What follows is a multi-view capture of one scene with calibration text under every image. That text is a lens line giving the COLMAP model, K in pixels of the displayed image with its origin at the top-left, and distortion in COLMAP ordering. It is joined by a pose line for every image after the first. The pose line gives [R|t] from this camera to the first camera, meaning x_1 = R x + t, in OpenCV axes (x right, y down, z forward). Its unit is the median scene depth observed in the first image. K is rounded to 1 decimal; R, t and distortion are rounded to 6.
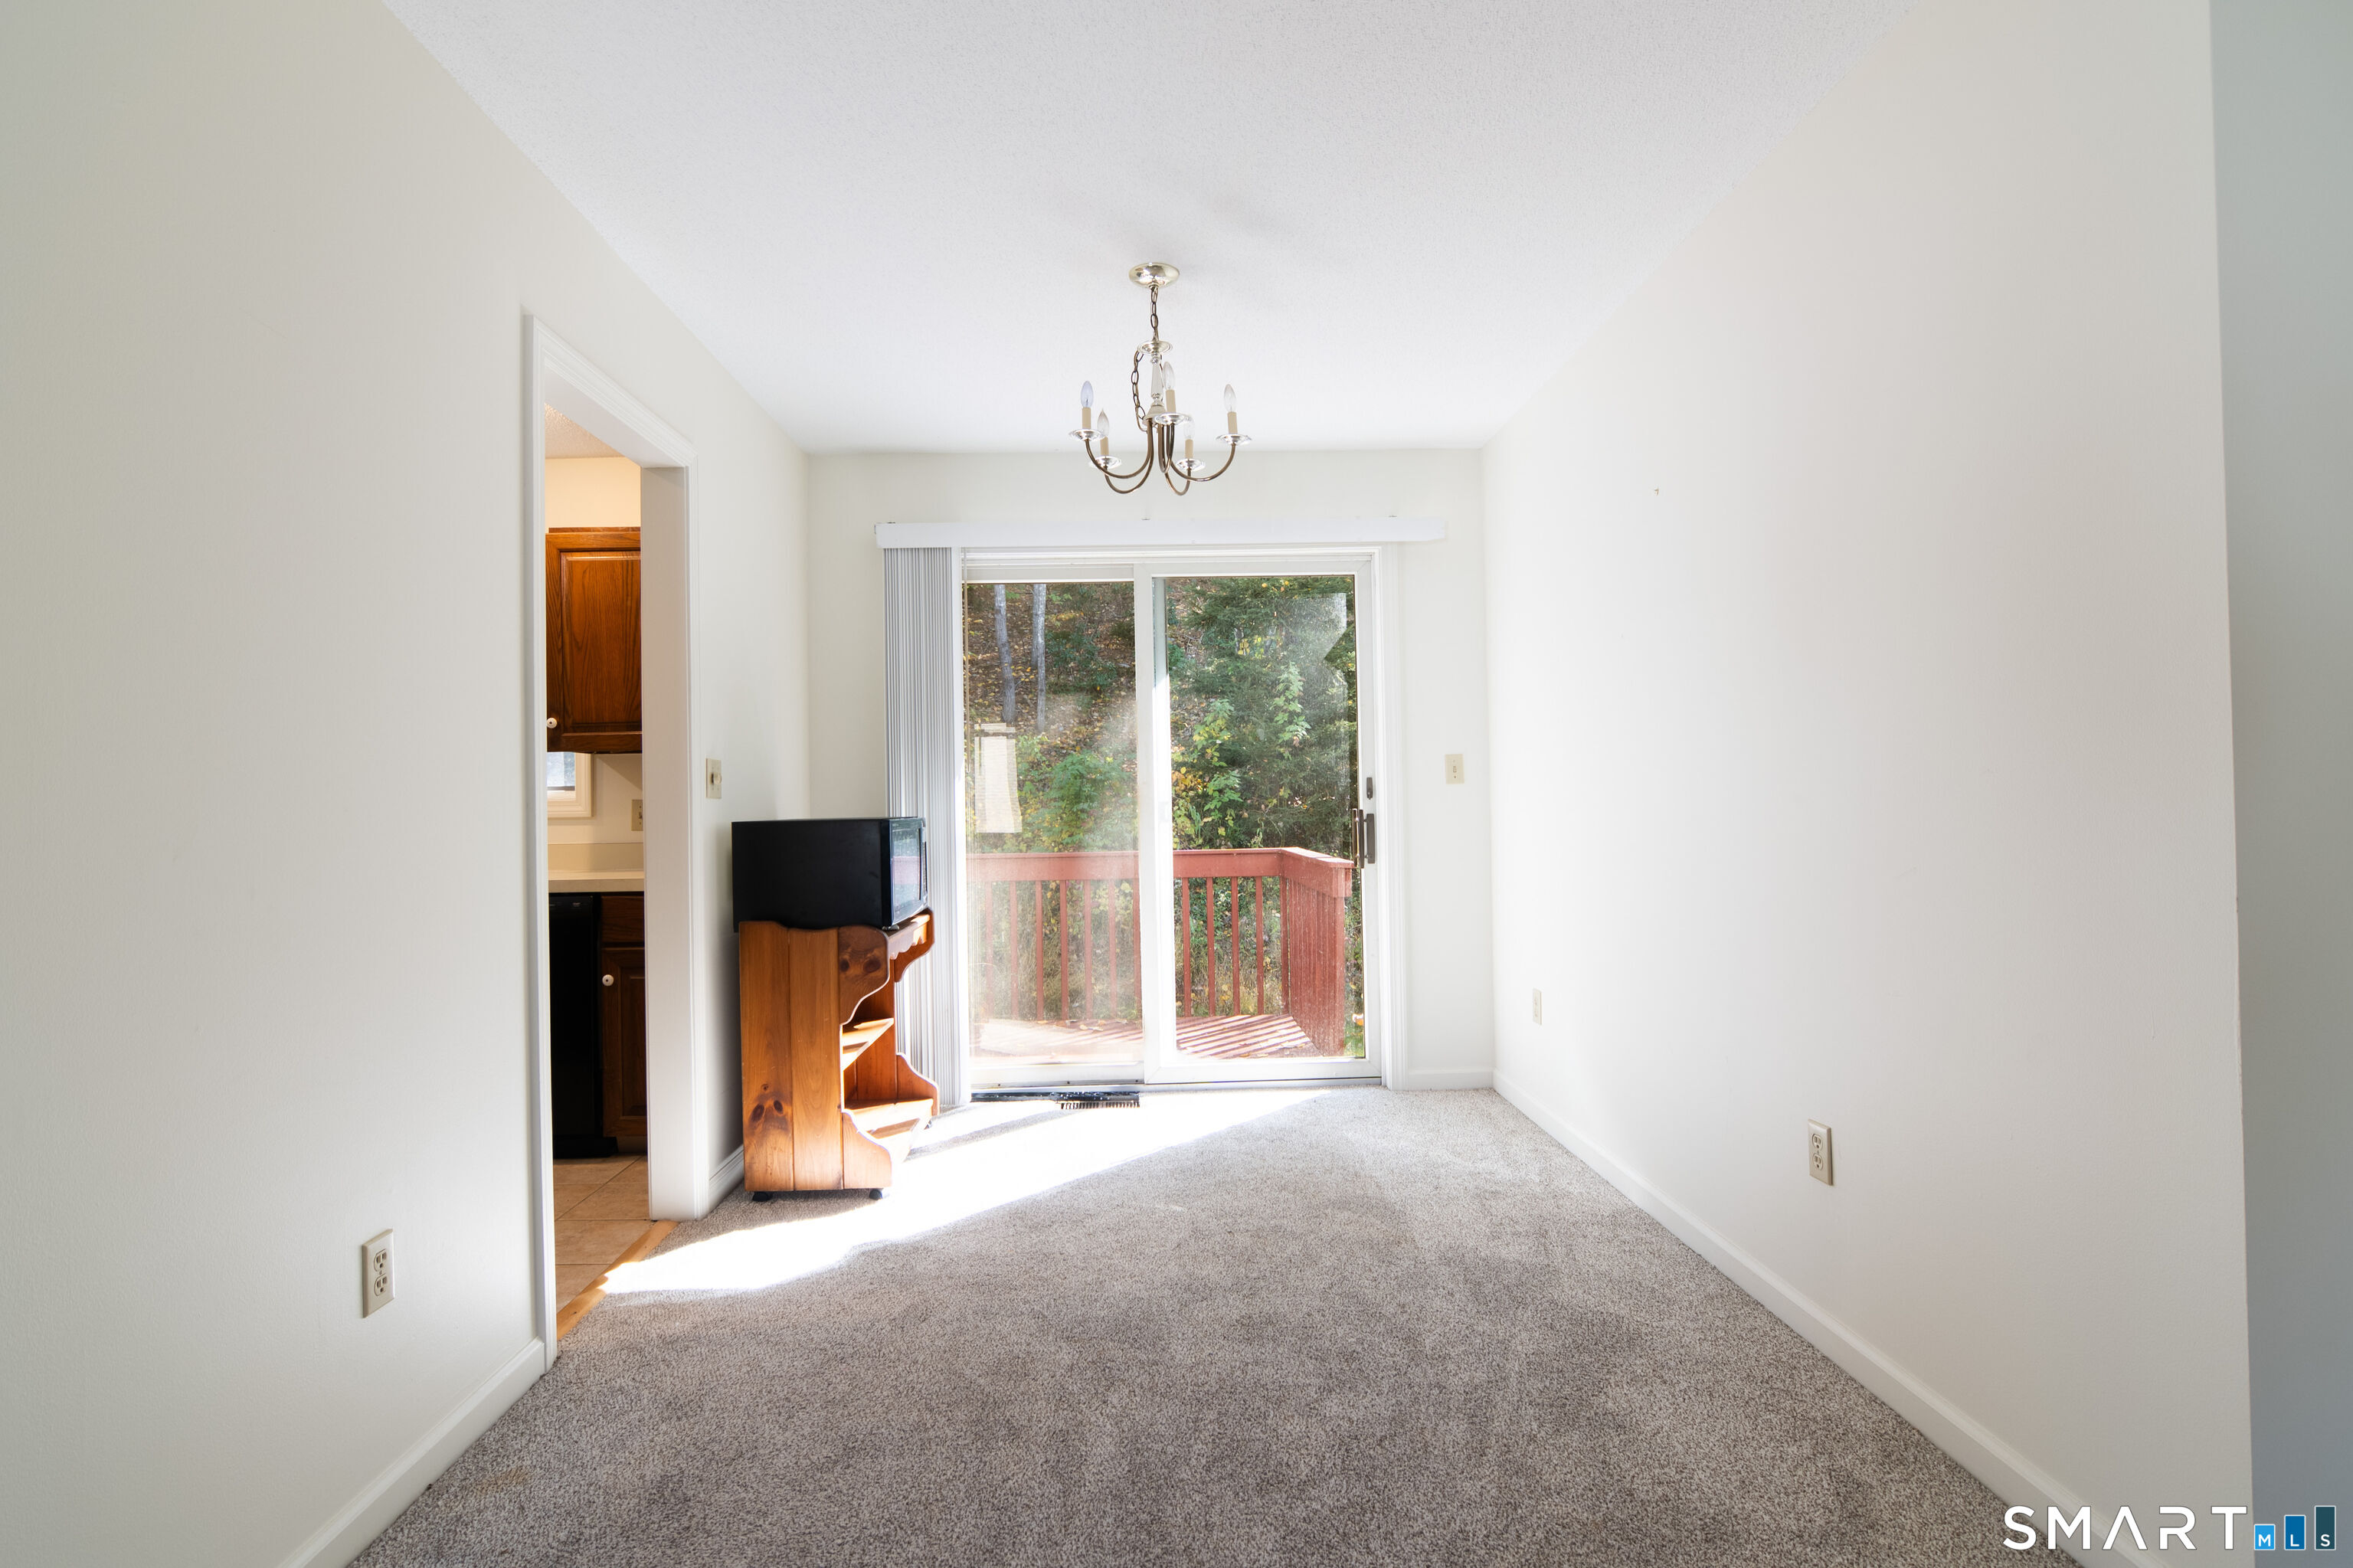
lens RADIAL K [[1150.7, 0, 1165.3], [0, 1150.7, 787.5], [0, 0, 1]] dist [-0.031666, 0.009114]
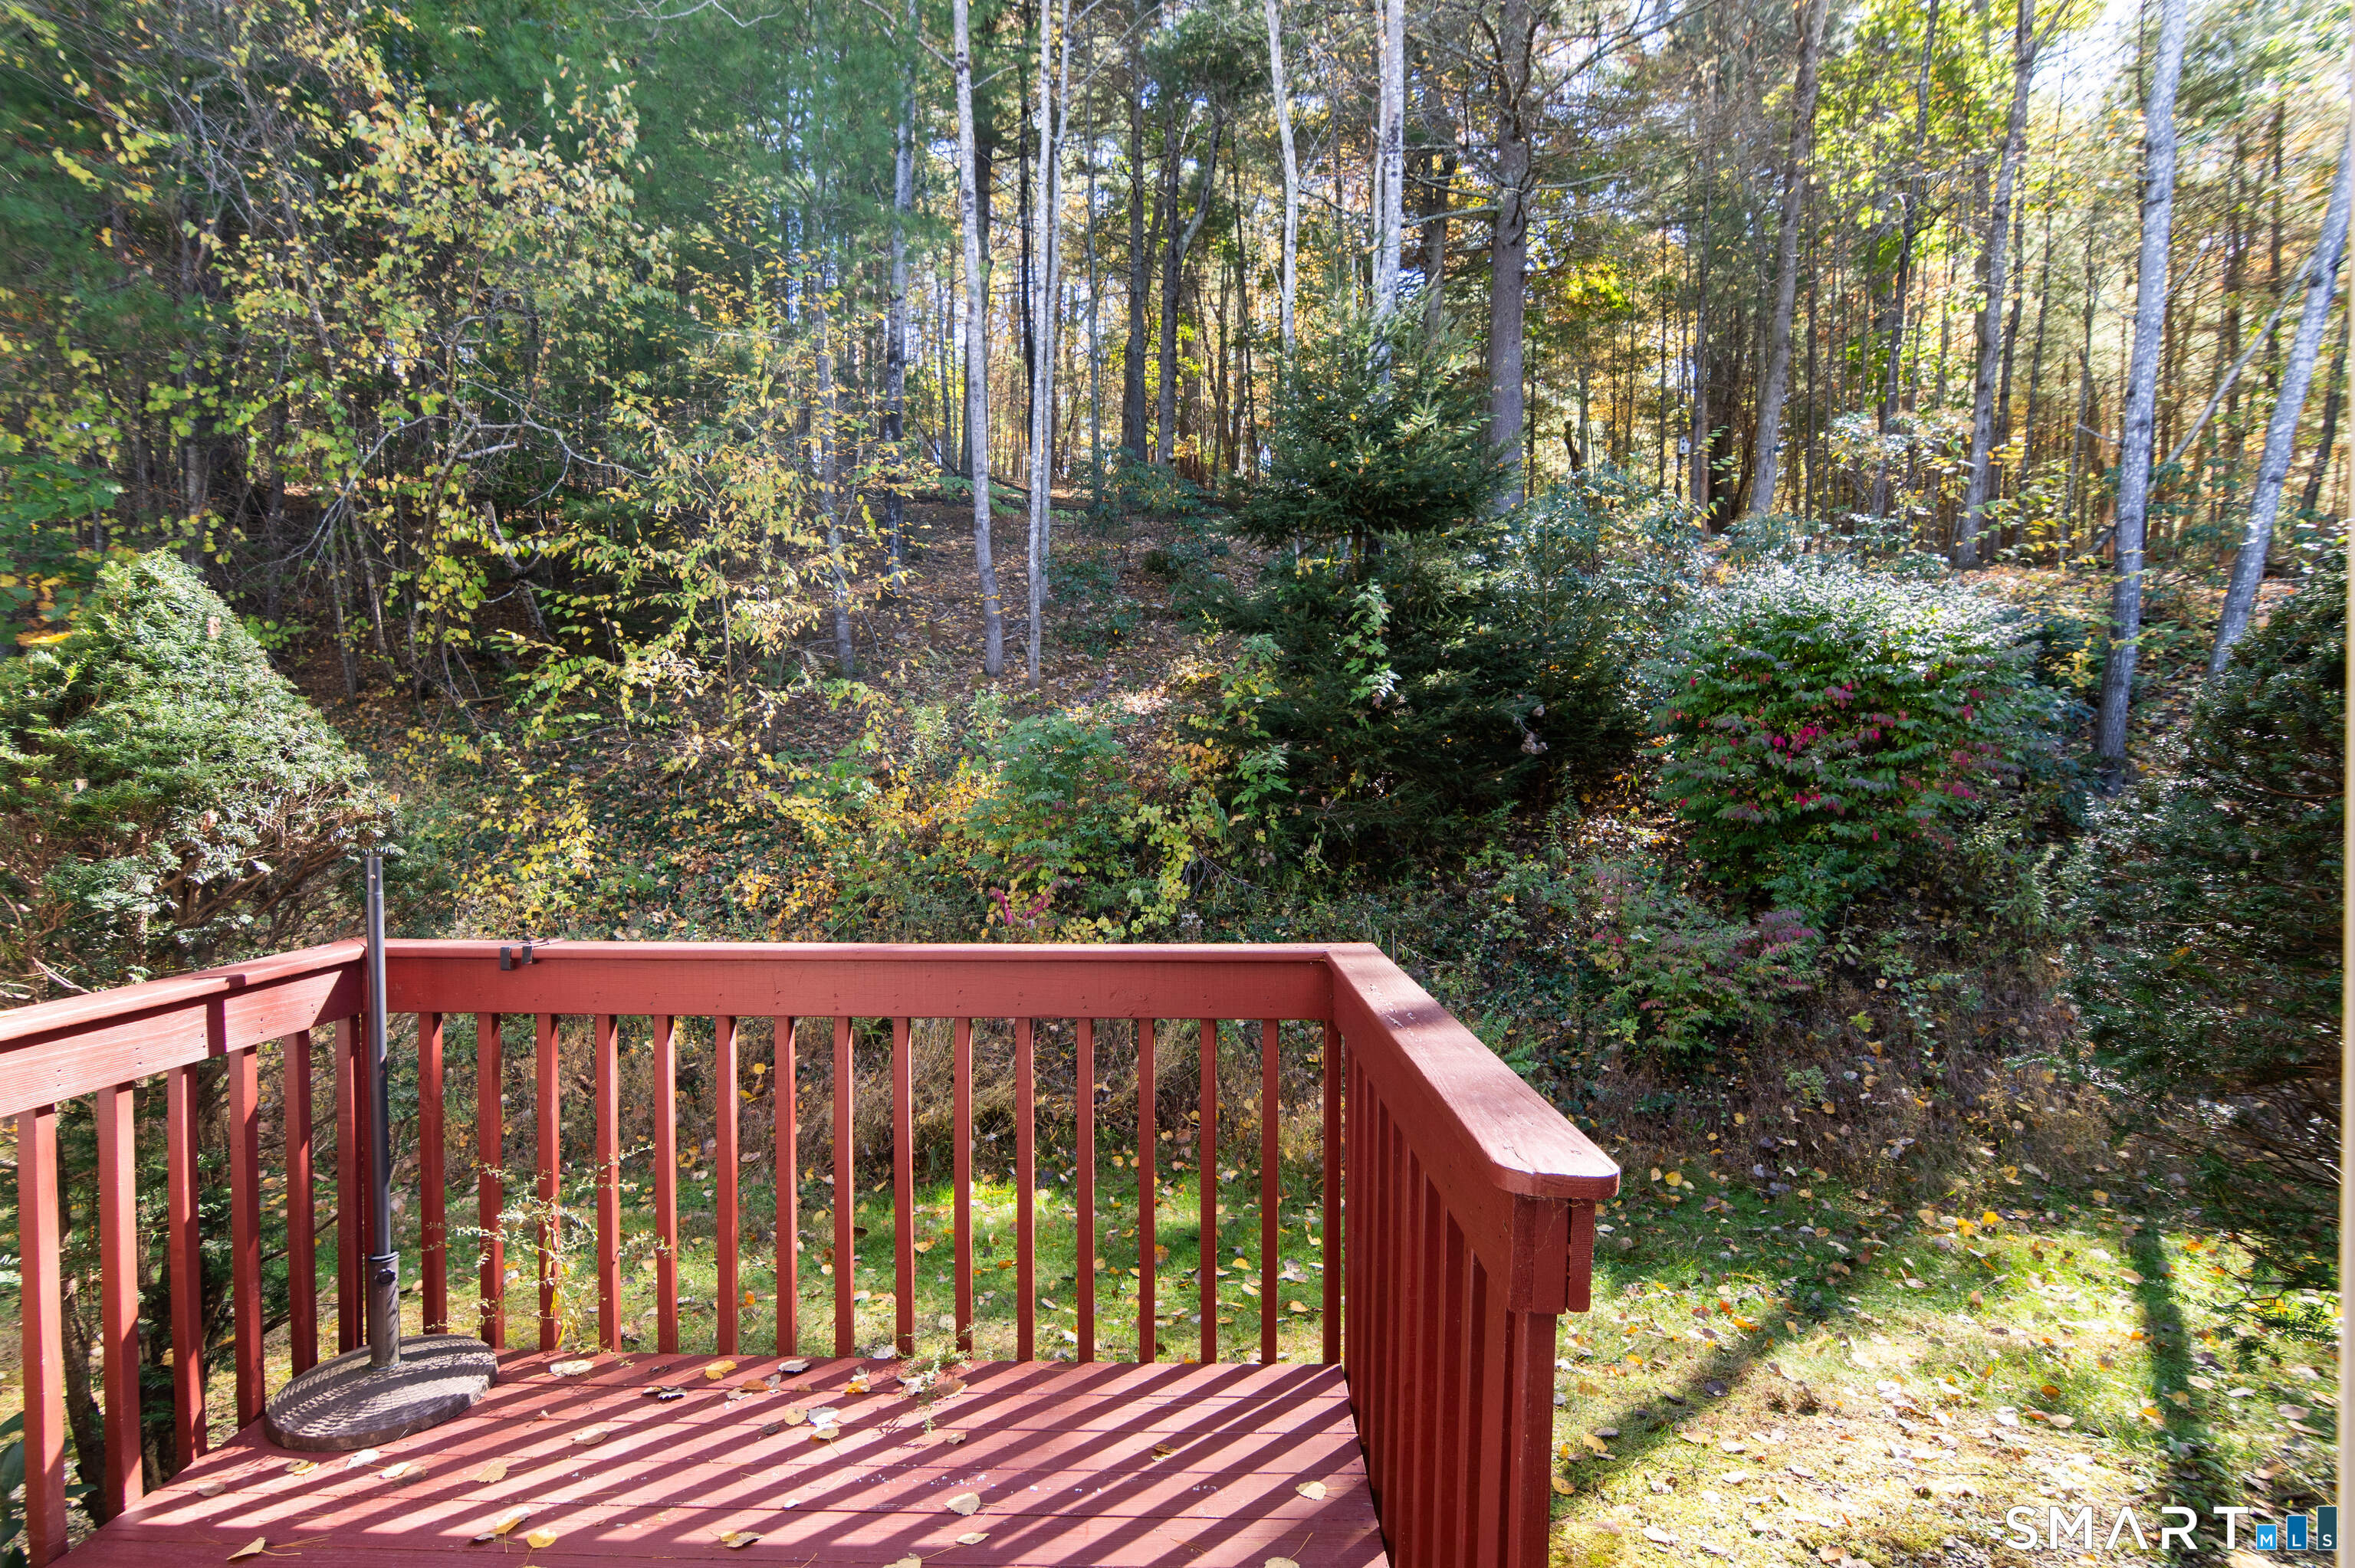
lens RADIAL K [[1151.5, 0, 1166.3], [0, 1151.5, 787.5], [0, 0, 1]] dist [-0.031666, 0.009114]
pose [[0.997439, 0.017894, -0.069242, 0.040811], [-0.016291, 0.999588, 0.023650, -0.004354], [0.069636, -0.022462, 0.997320, 0.342649]]
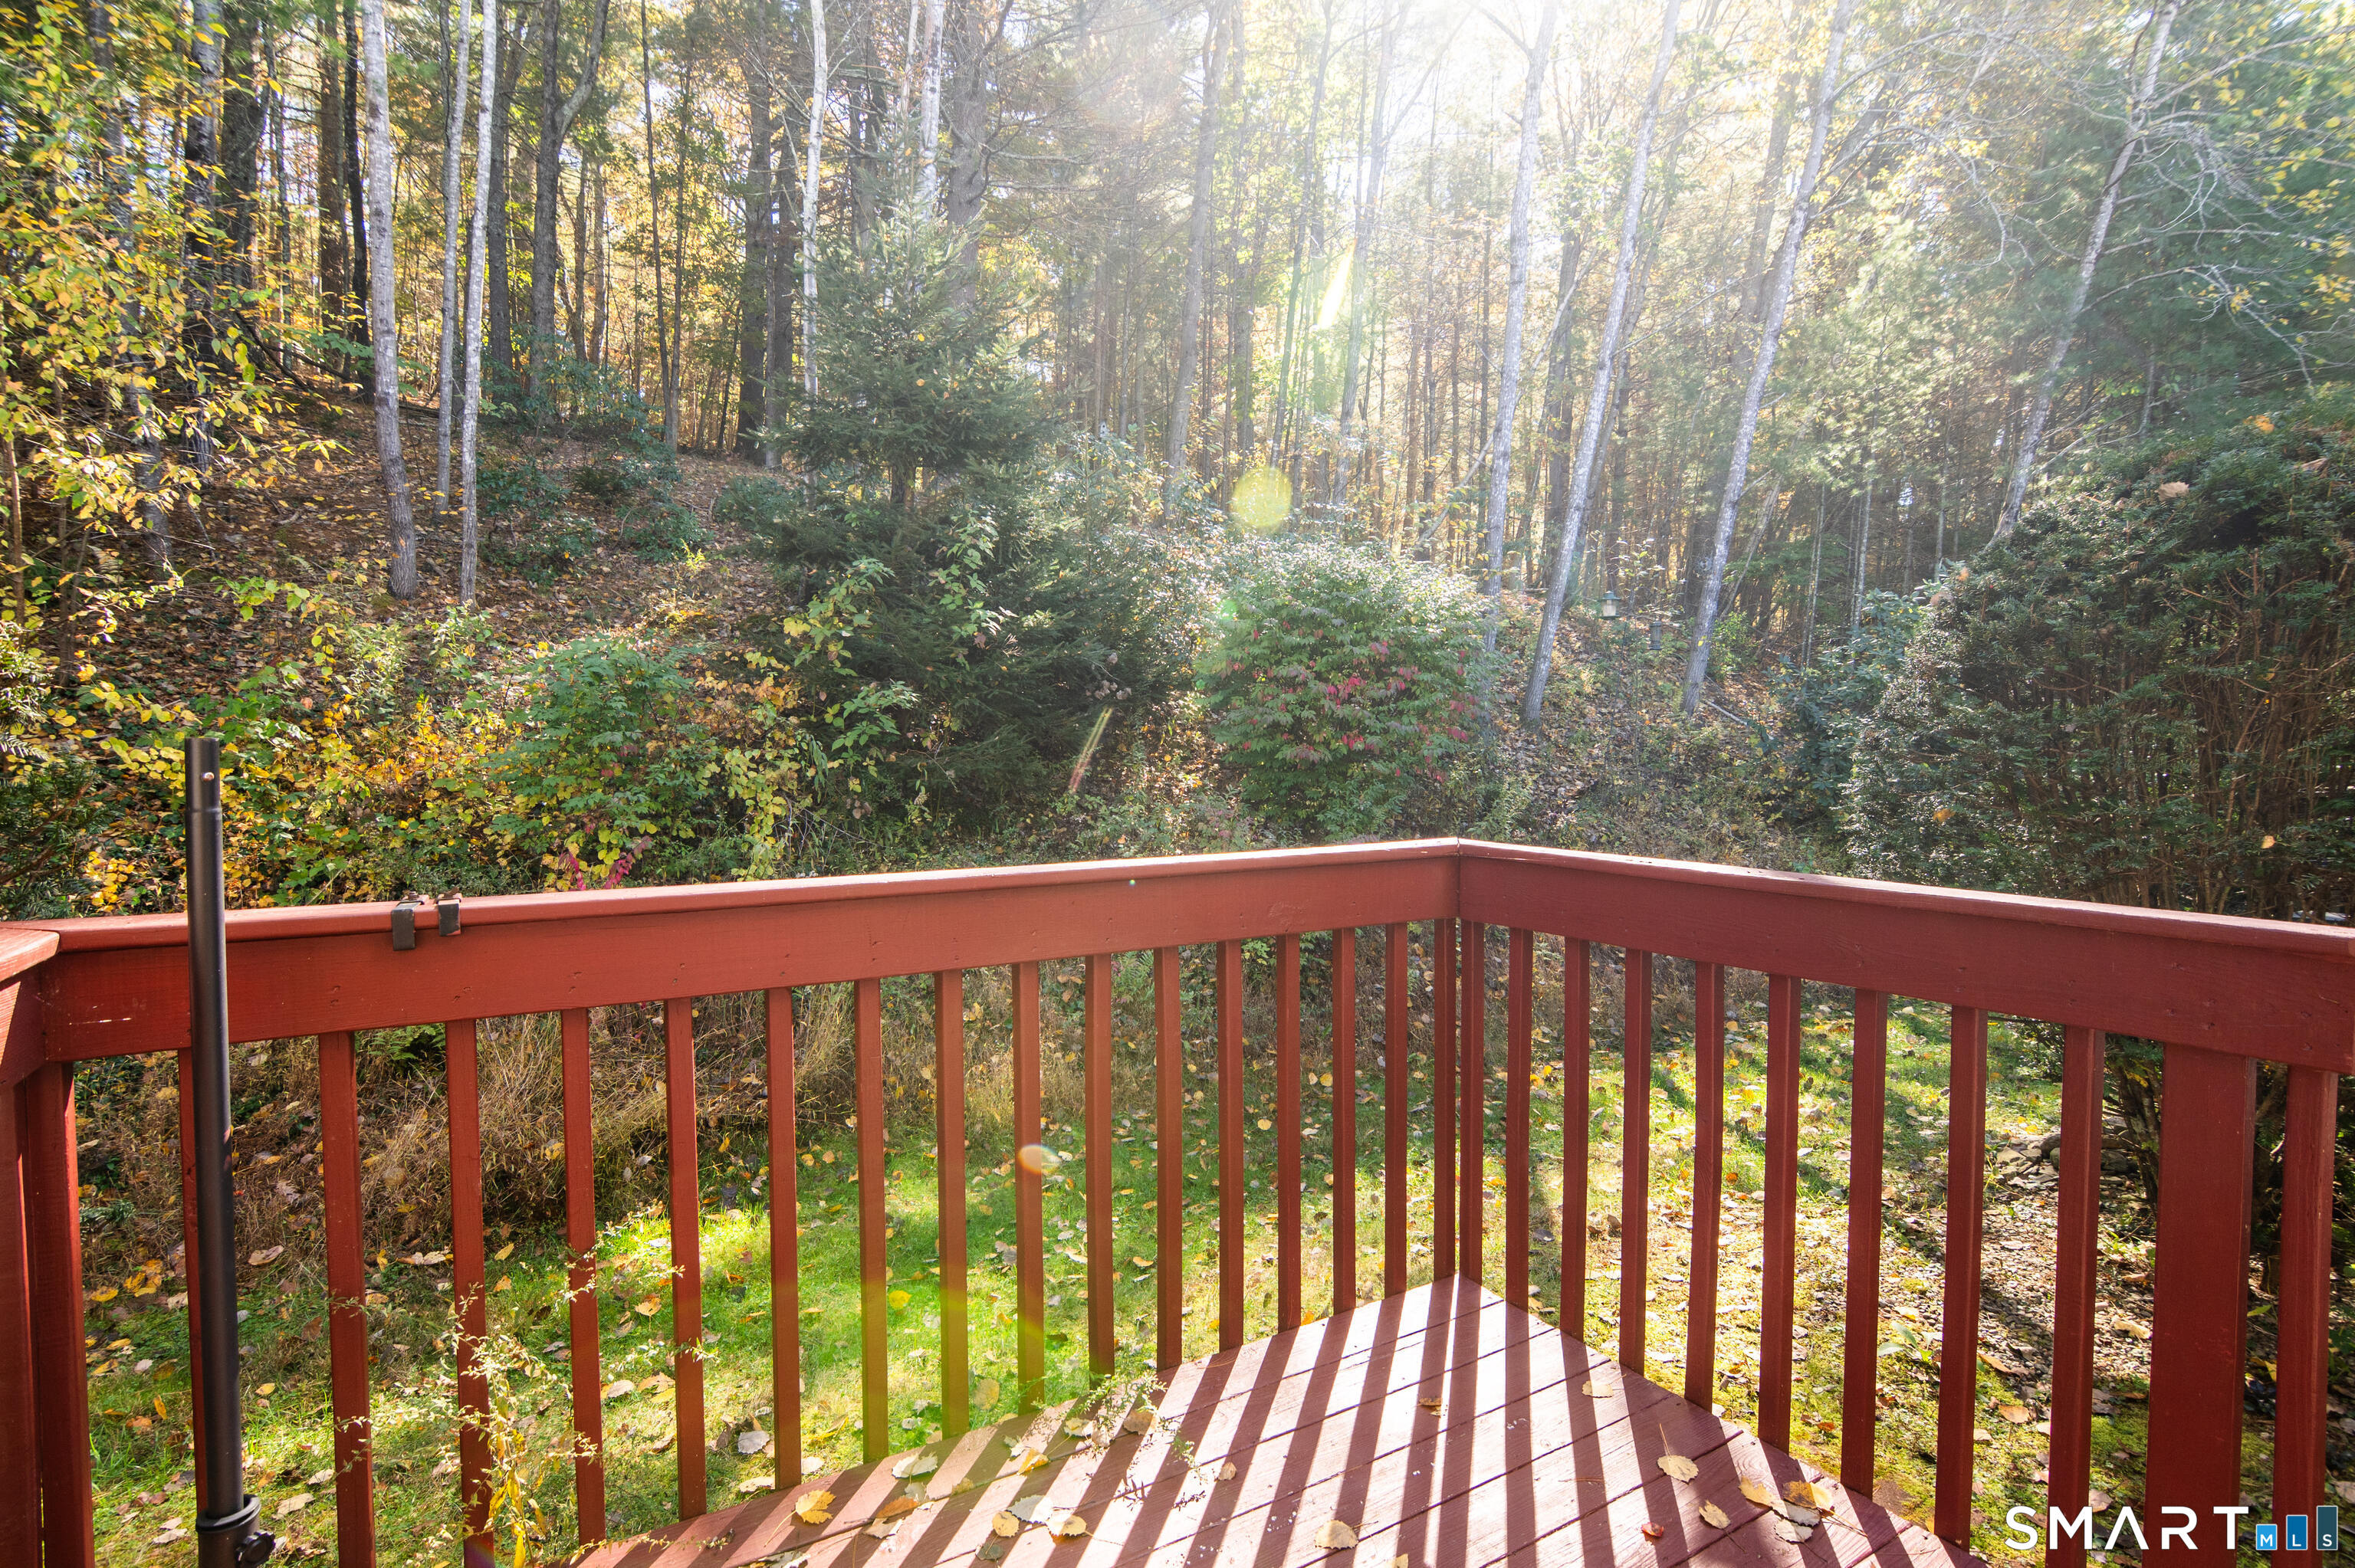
lens RADIAL K [[1151.5, 0, 1166.3], [0, 1151.5, 787.5], [0, 0, 1]] dist [-0.031666, 0.009114]
pose [[0.880887, -0.001502, 0.473325, -0.089269], [-0.018051, 0.999161, 0.036765, 0.014880], [-0.472983, -0.040930, 0.880121, 0.405923]]
